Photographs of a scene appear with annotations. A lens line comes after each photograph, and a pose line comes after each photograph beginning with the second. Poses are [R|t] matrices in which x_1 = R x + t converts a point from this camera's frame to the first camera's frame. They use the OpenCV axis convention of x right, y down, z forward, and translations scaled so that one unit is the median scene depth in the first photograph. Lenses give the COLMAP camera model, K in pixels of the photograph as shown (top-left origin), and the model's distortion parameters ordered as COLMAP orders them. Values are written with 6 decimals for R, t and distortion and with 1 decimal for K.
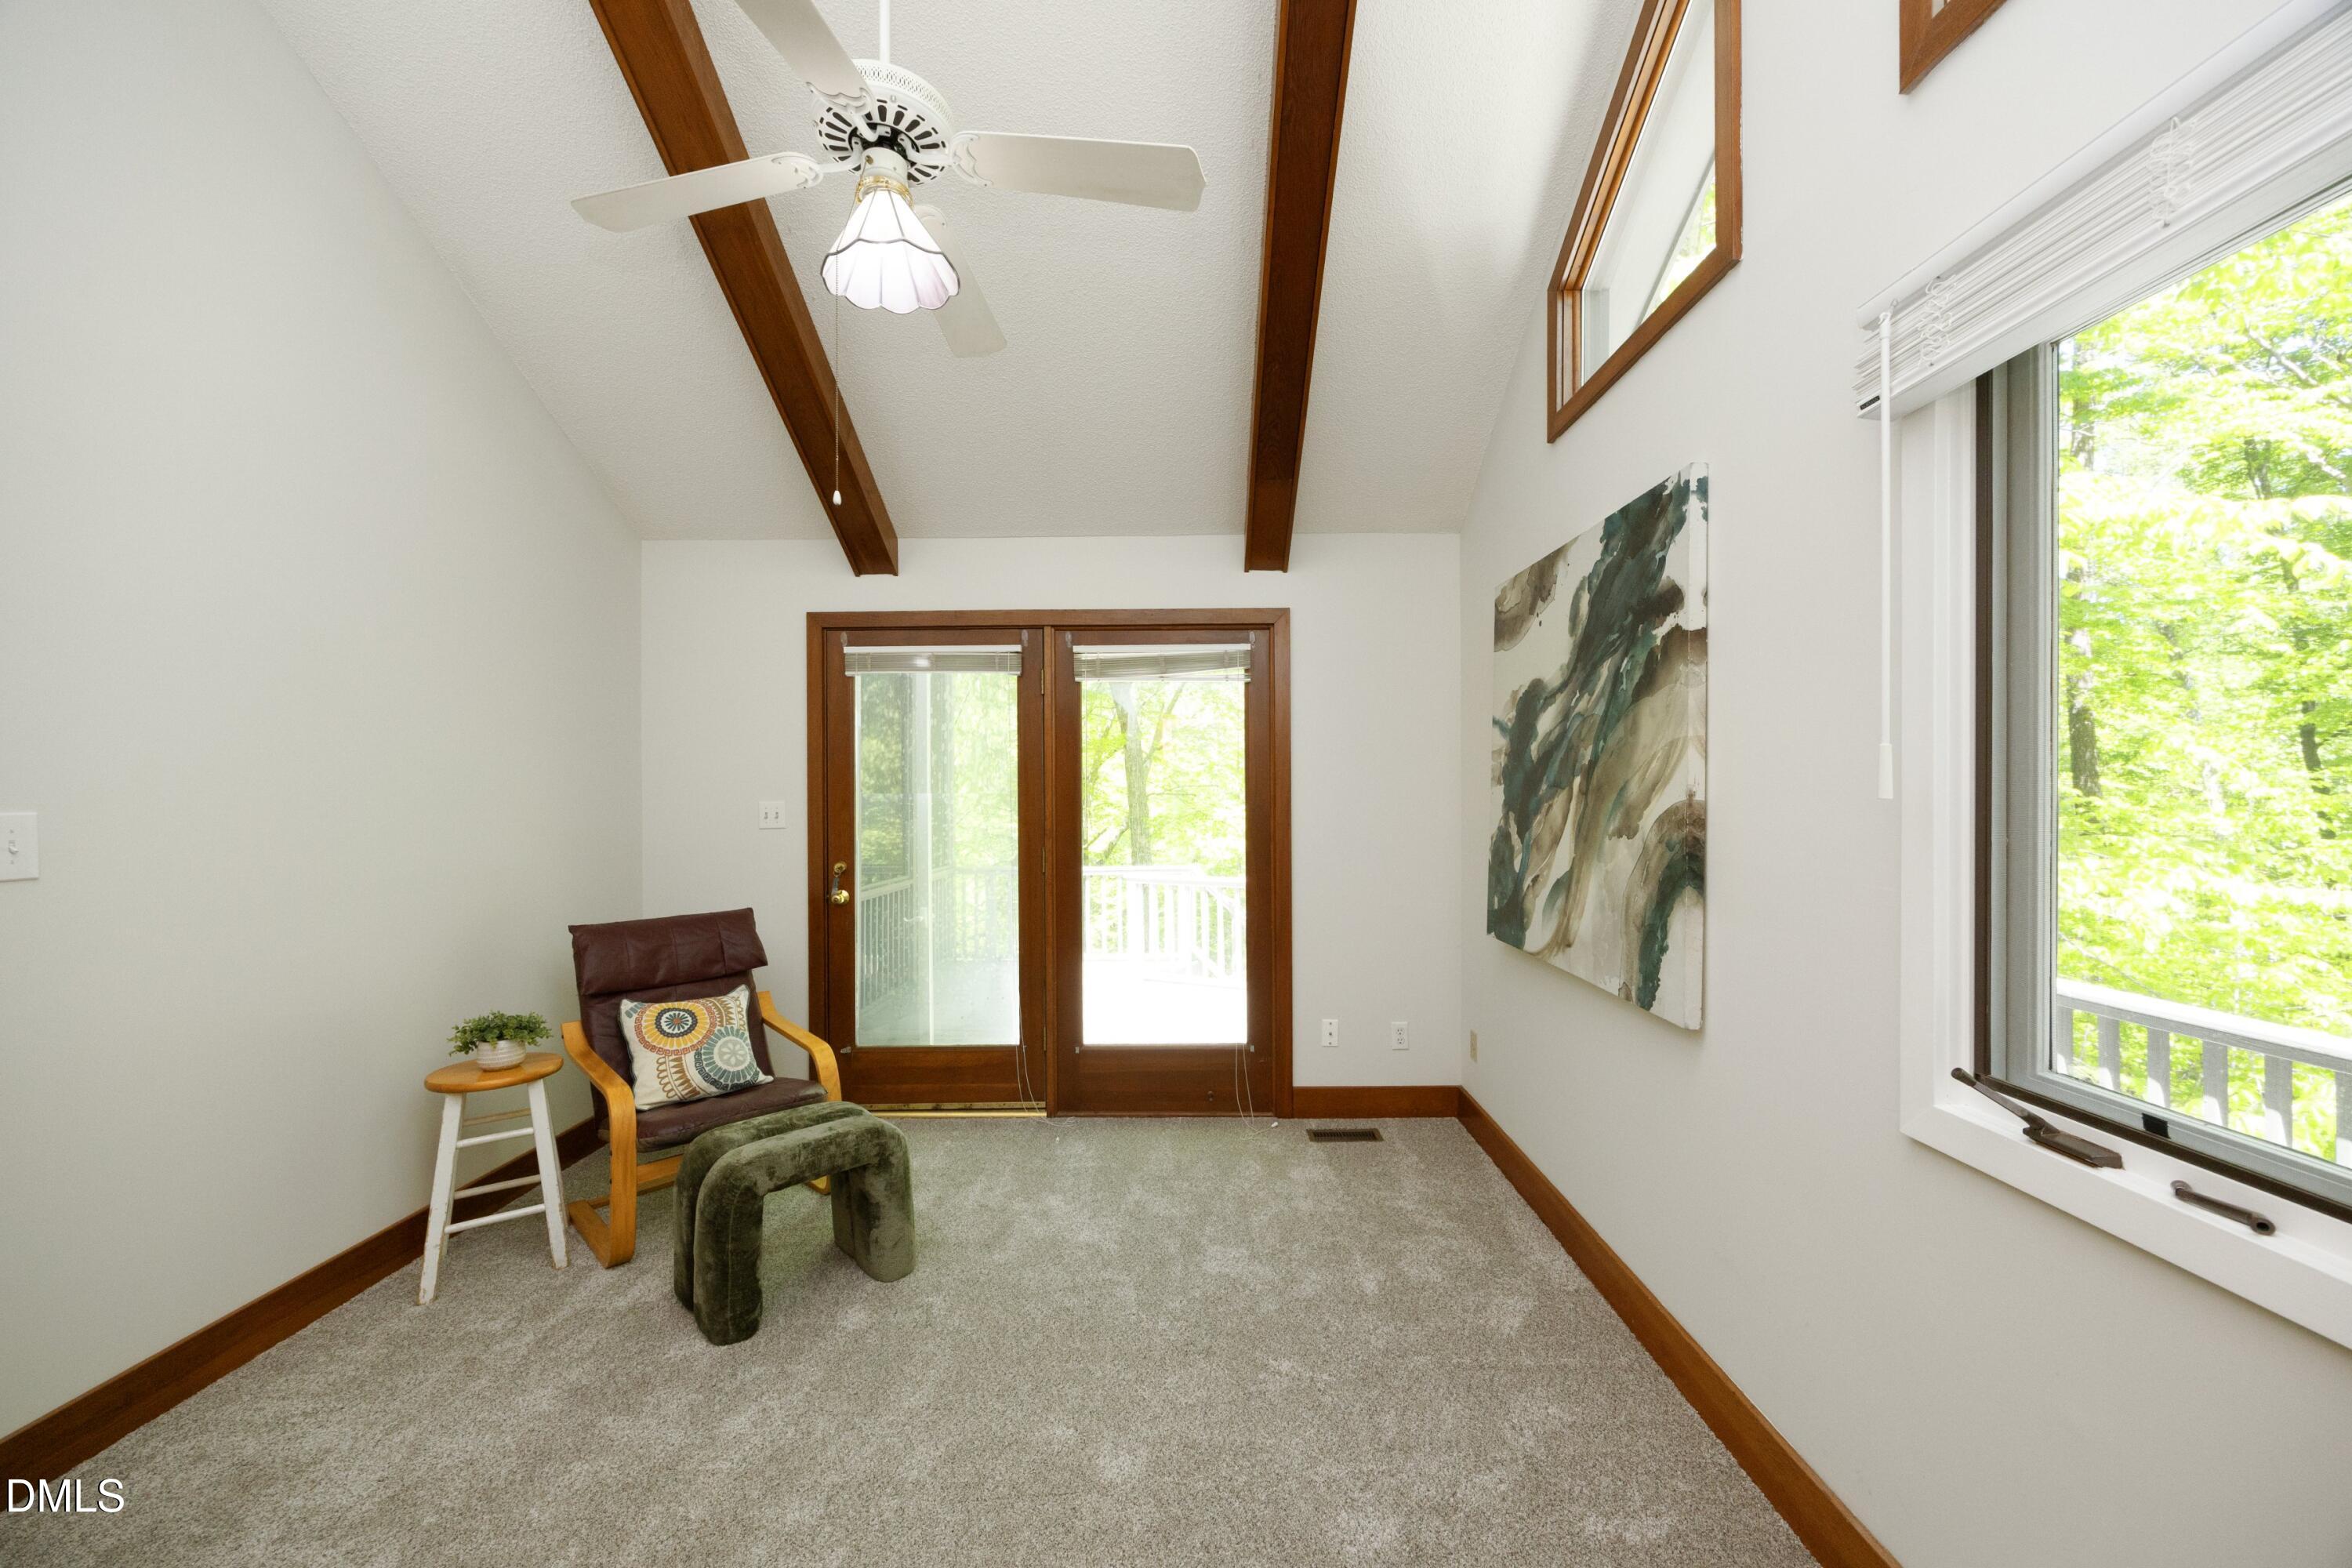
lens RADIAL K [[895.4, 0, 1176.8], [0, 895.4, 794.3], [0, 0, 1]] dist [0.000106, -0.000123]
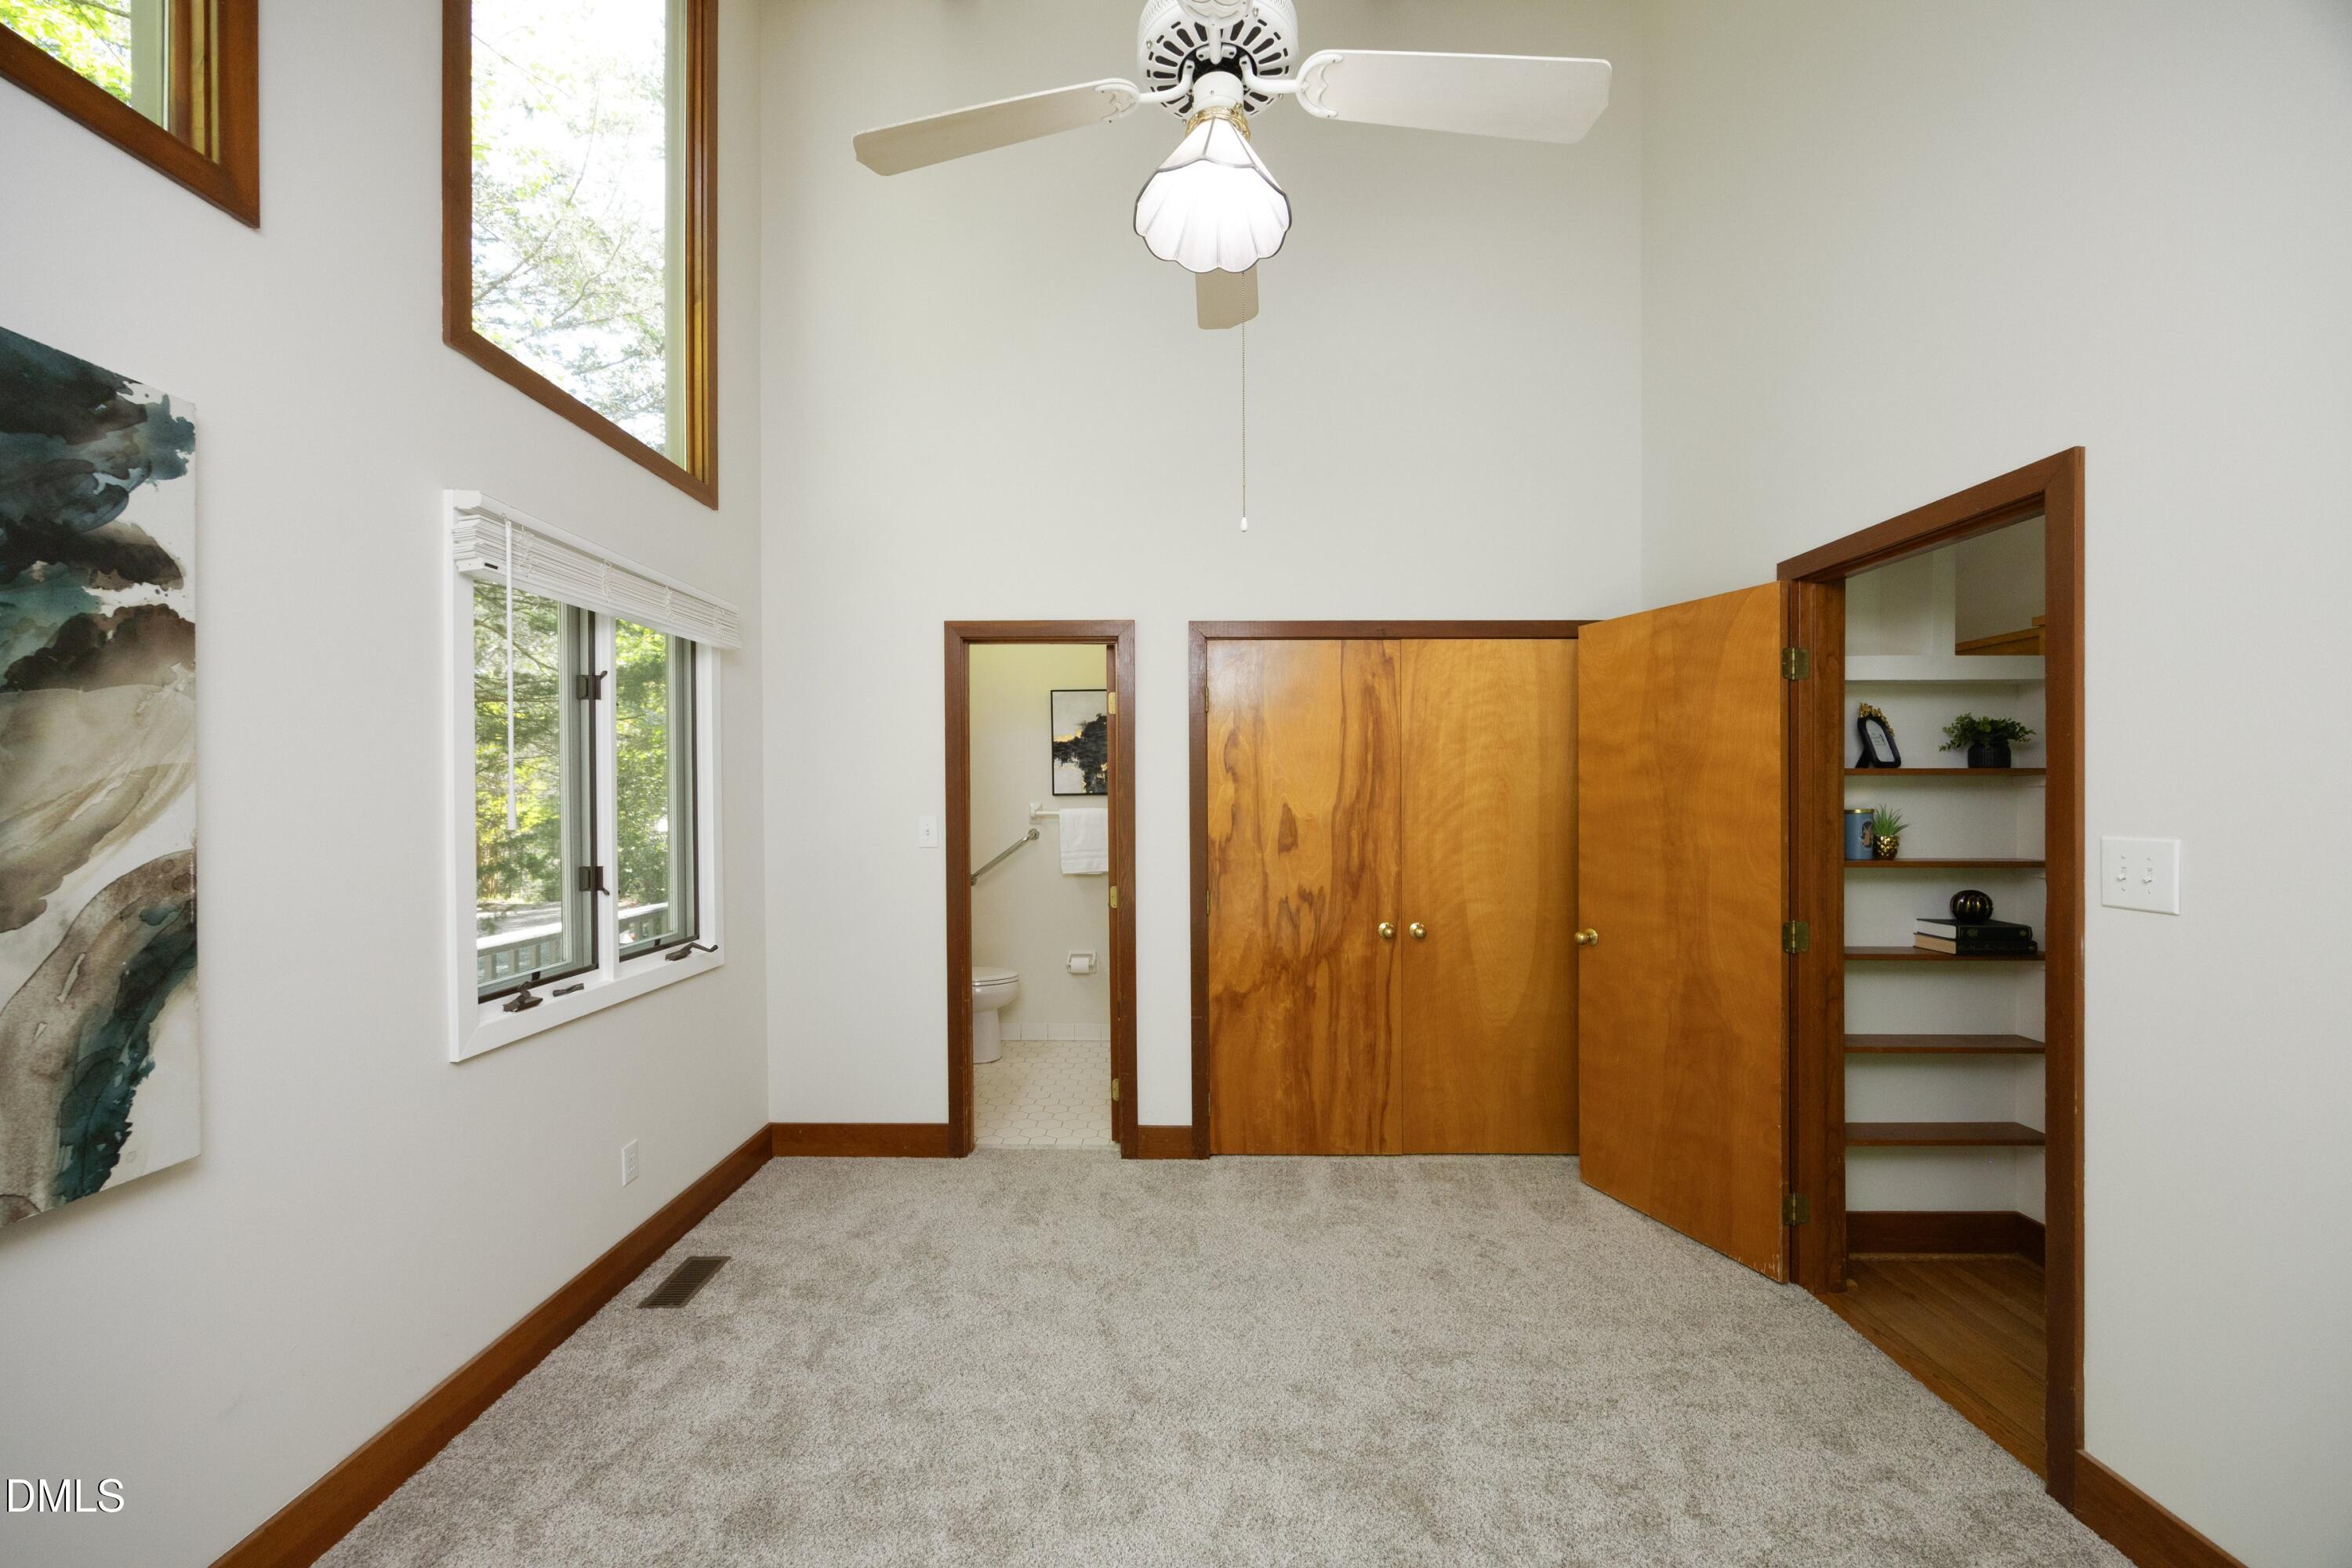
lens RADIAL K [[895.4, 0, 1170.9], [0, 895.4, 786.9], [0, 0, 1]] dist [0.000106, -0.000123]
pose [[-0.999924, 0.009315, -0.008047, -0.233878], [0.009375, 0.999928, -0.007545, -0.031499], [0.007976, -0.007620, -0.999939, 1.696778]]
